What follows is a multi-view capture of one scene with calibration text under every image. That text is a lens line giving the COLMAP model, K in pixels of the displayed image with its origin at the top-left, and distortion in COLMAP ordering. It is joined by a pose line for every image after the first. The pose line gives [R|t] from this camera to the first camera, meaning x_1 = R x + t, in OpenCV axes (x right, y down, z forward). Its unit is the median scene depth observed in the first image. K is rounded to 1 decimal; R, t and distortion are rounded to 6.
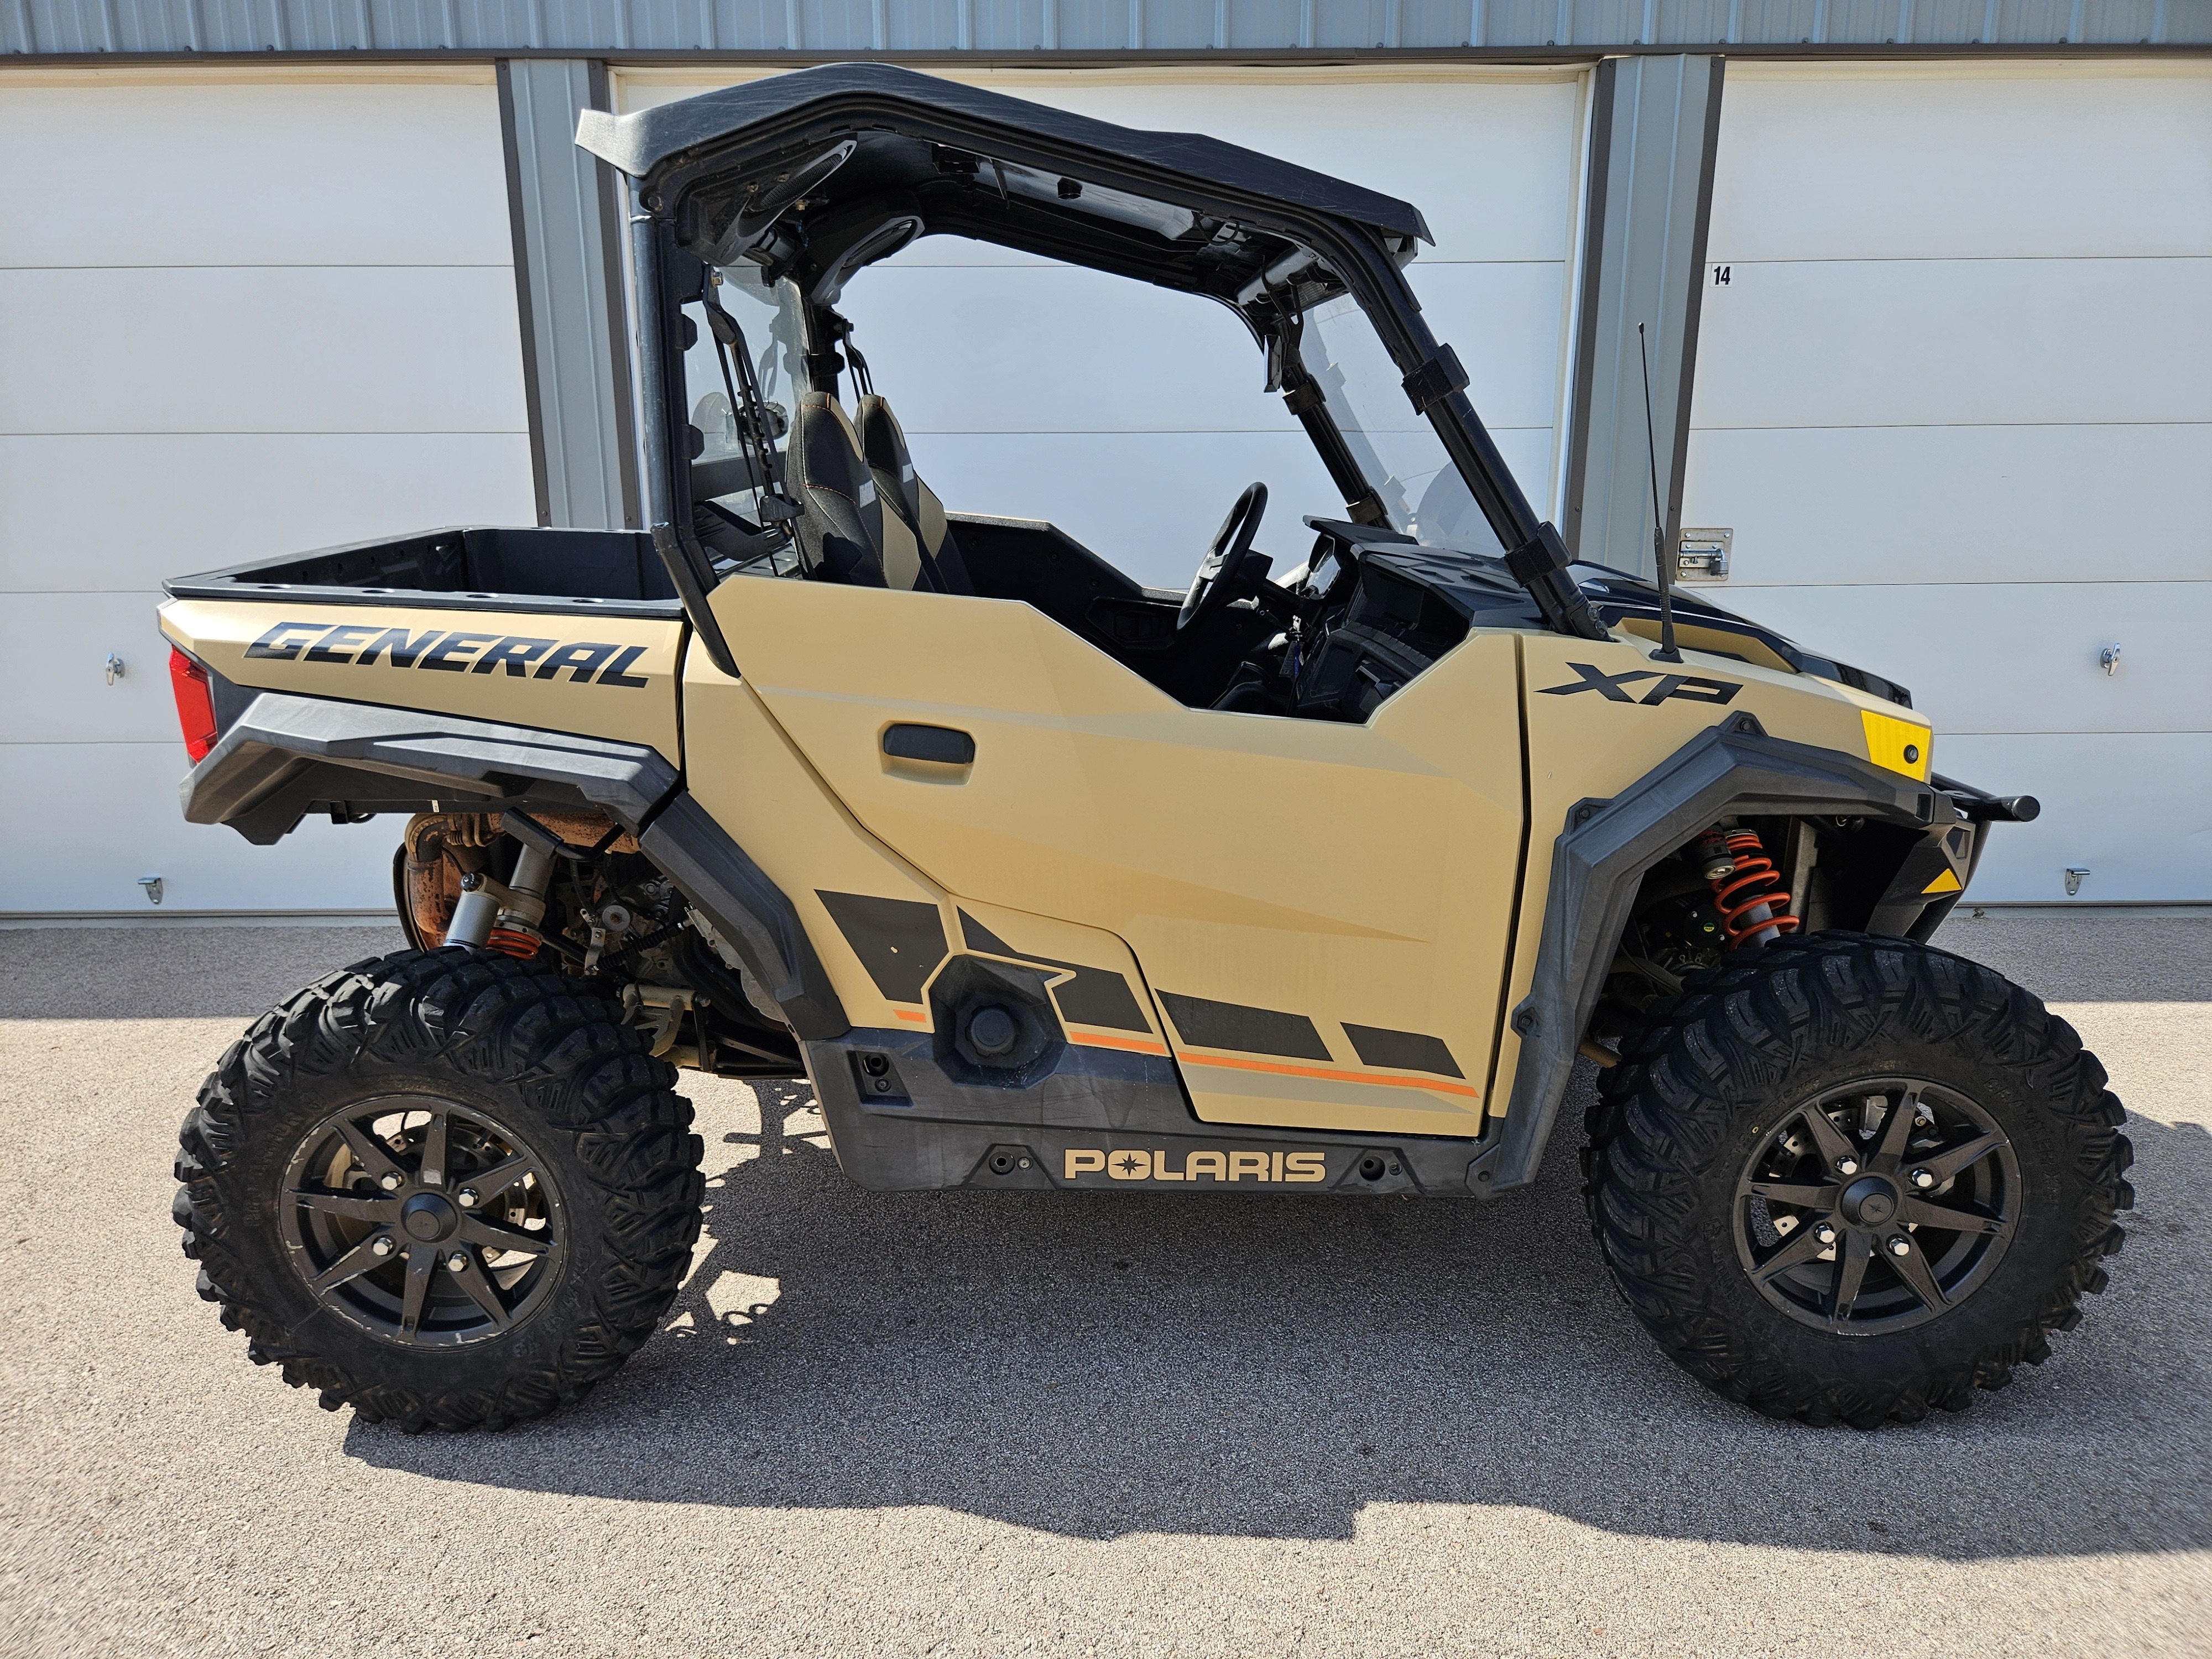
lens RADIAL K [[1517.0, 0, 1084.1], [0, 1517.0, 822.8], [0, 0, 1]] dist [0.078797, -0.074570]
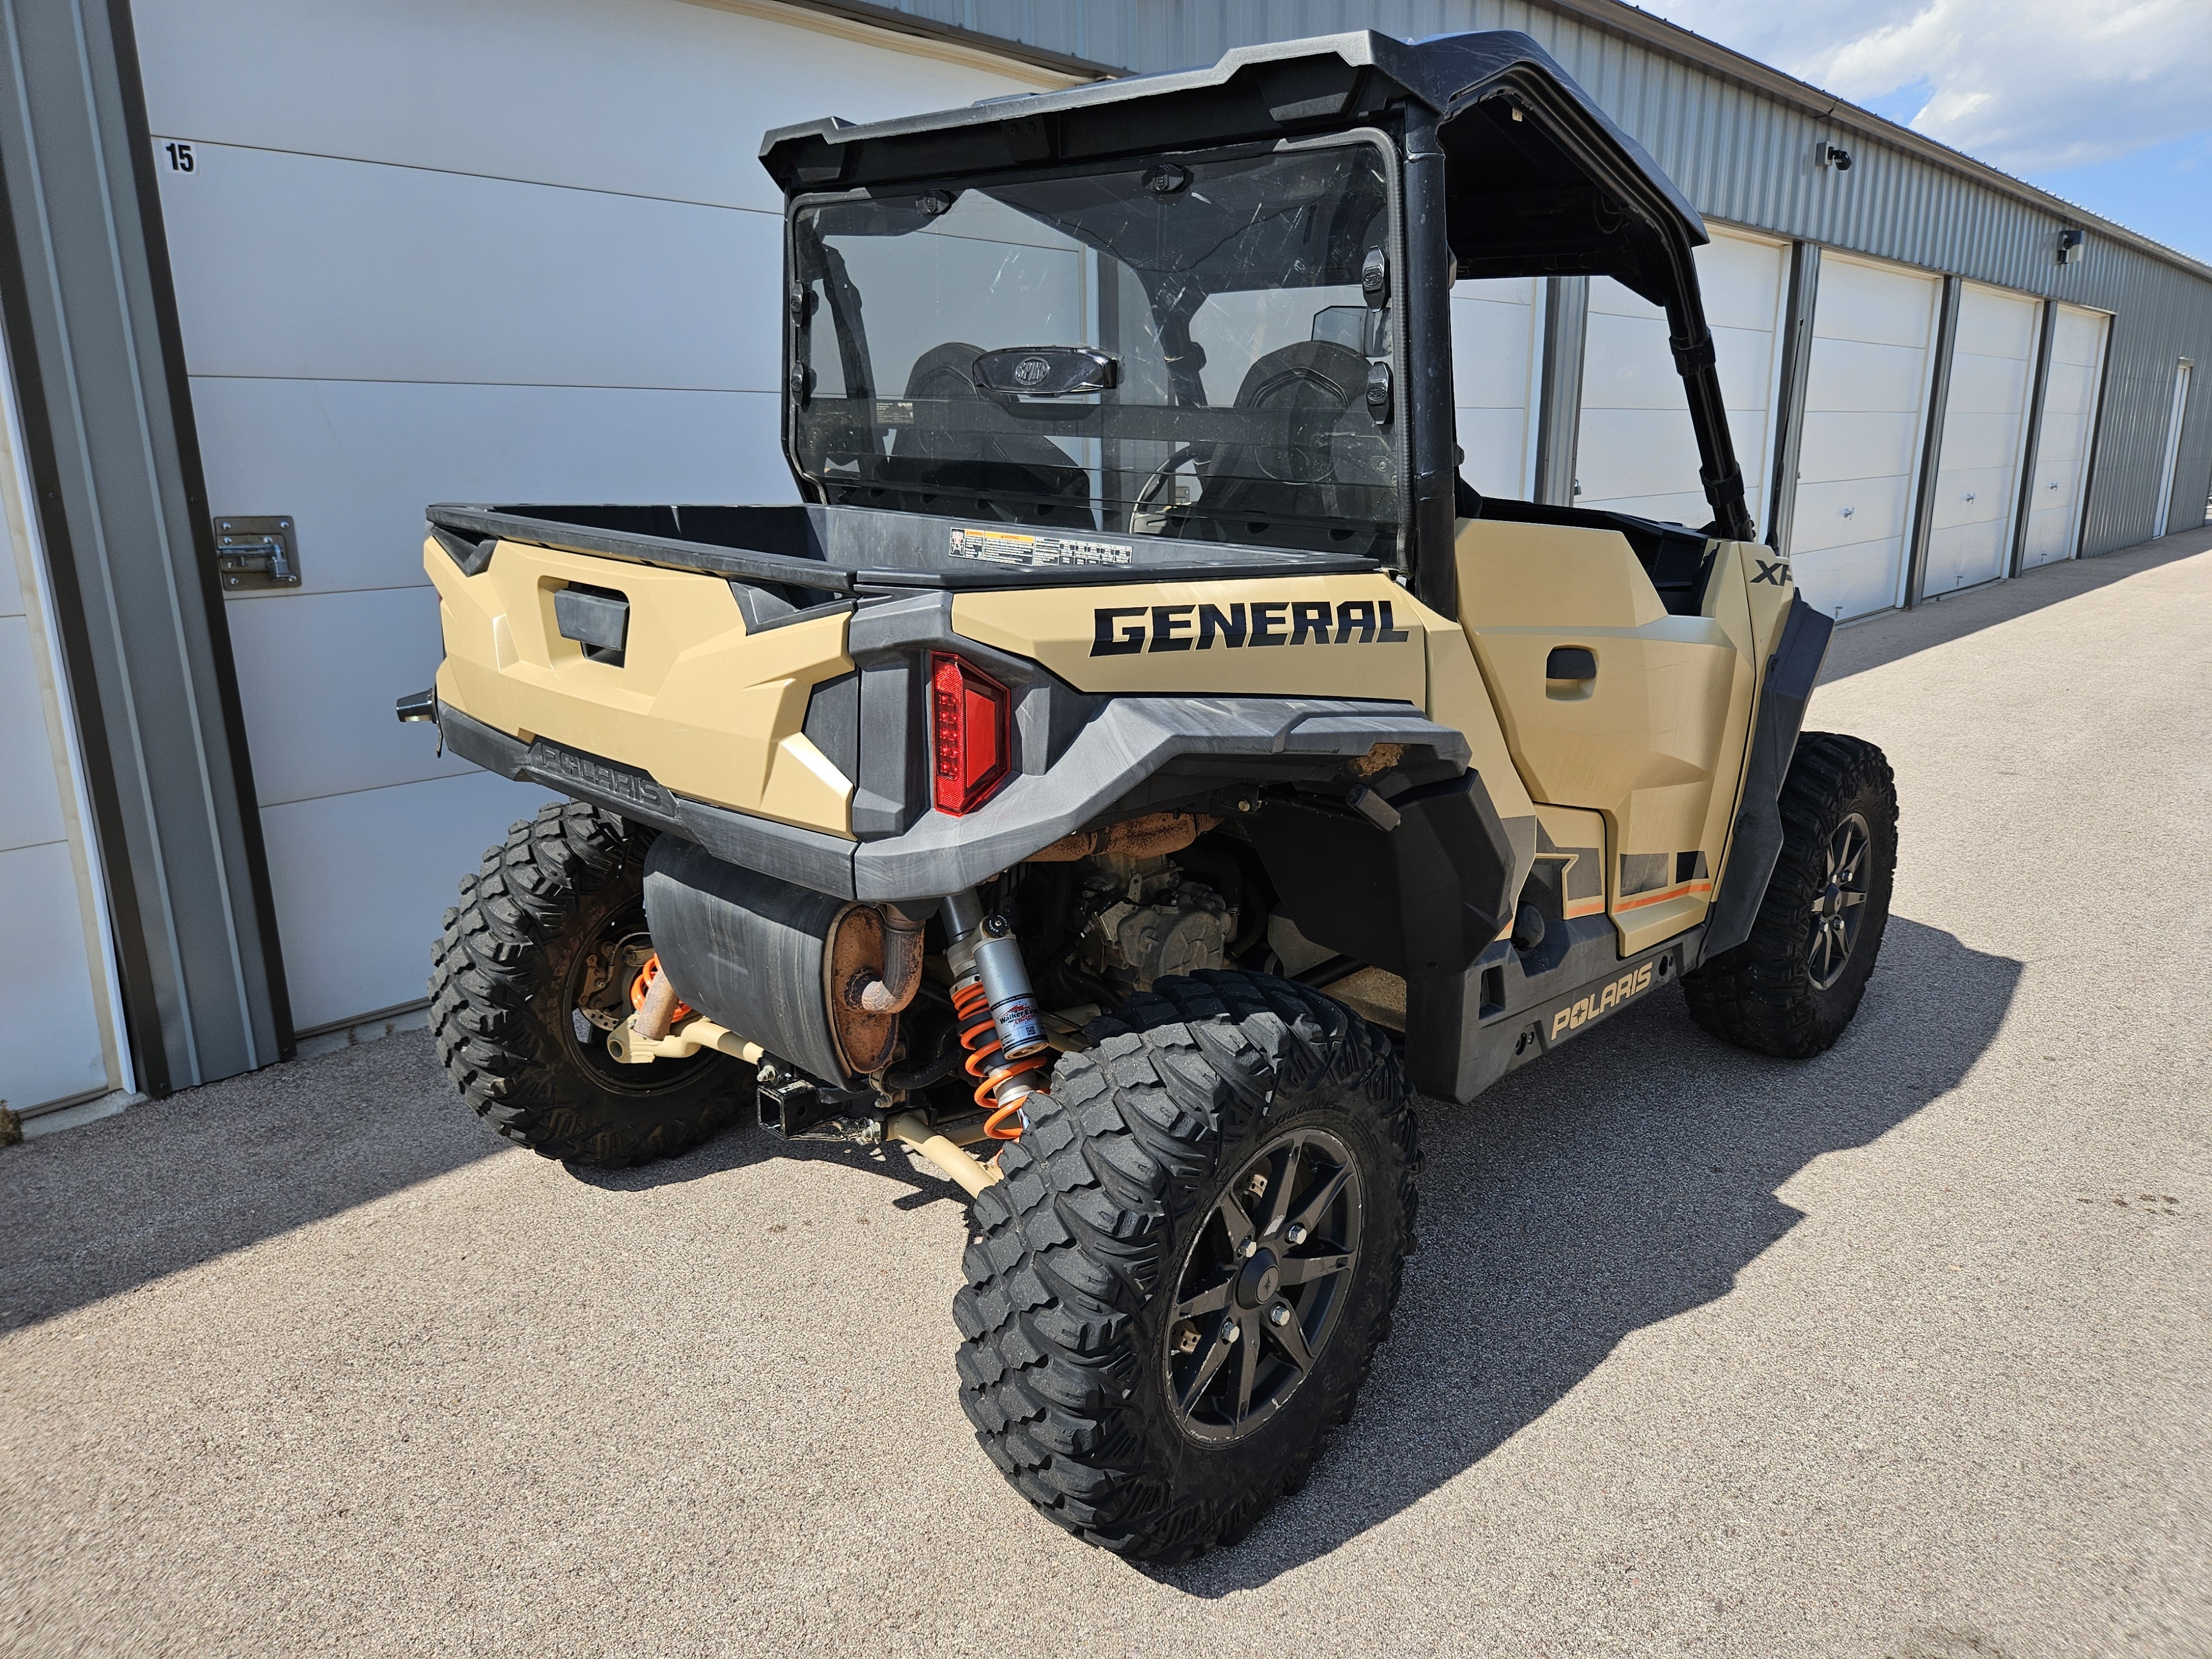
lens RADIAL K [[1517.0, 0, 1084.1], [0, 1517.0, 822.8], [0, 0, 1]] dist [0.078797, -0.074570]
pose [[0.678629, -0.180986, 0.711834, -1.081744], [0.173692, 0.981220, 0.083889, -0.087837], [-0.713648, 0.066711, 0.697320, 0.459532]]
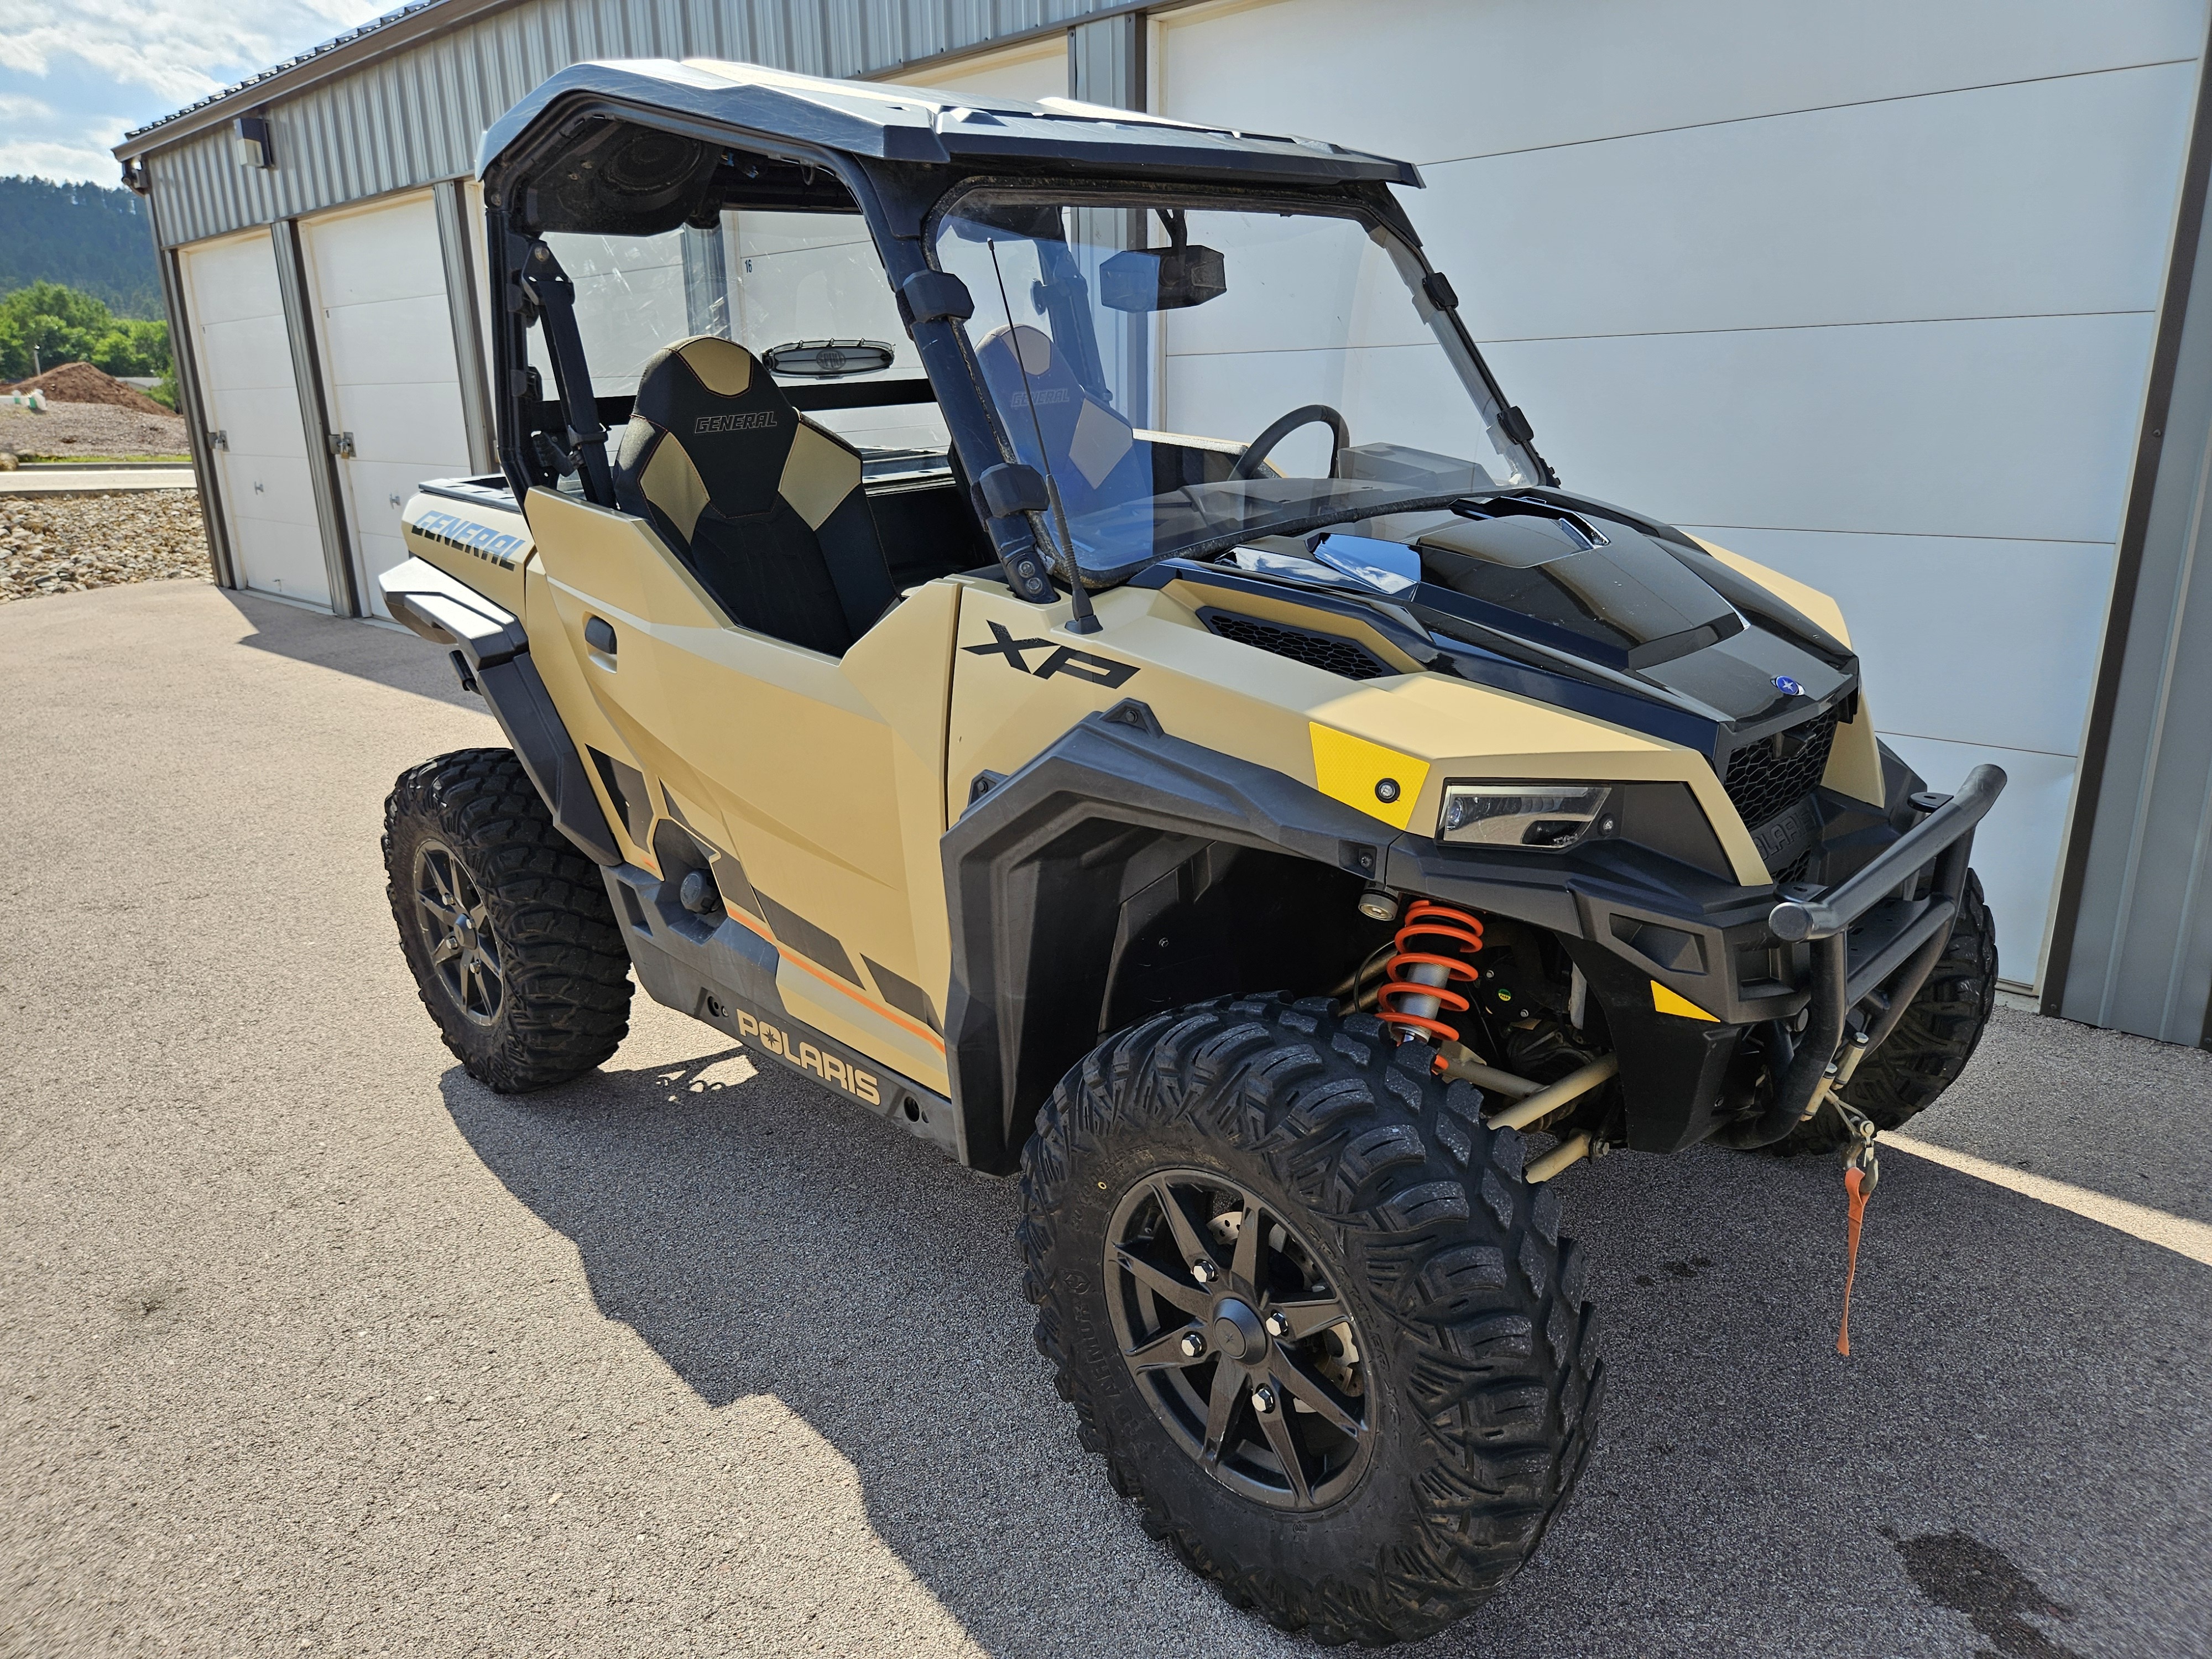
lens RADIAL K [[1517.0, 0, 1084.1], [0, 1517.0, 822.8], [0, 0, 1]] dist [0.078797, -0.074570]
pose [[0.705125, 0.185394, -0.684418, 0.966174], [-0.145691, 0.982501, 0.116040, -0.096113], [0.693955, 0.017891, 0.719796, 0.372029]]
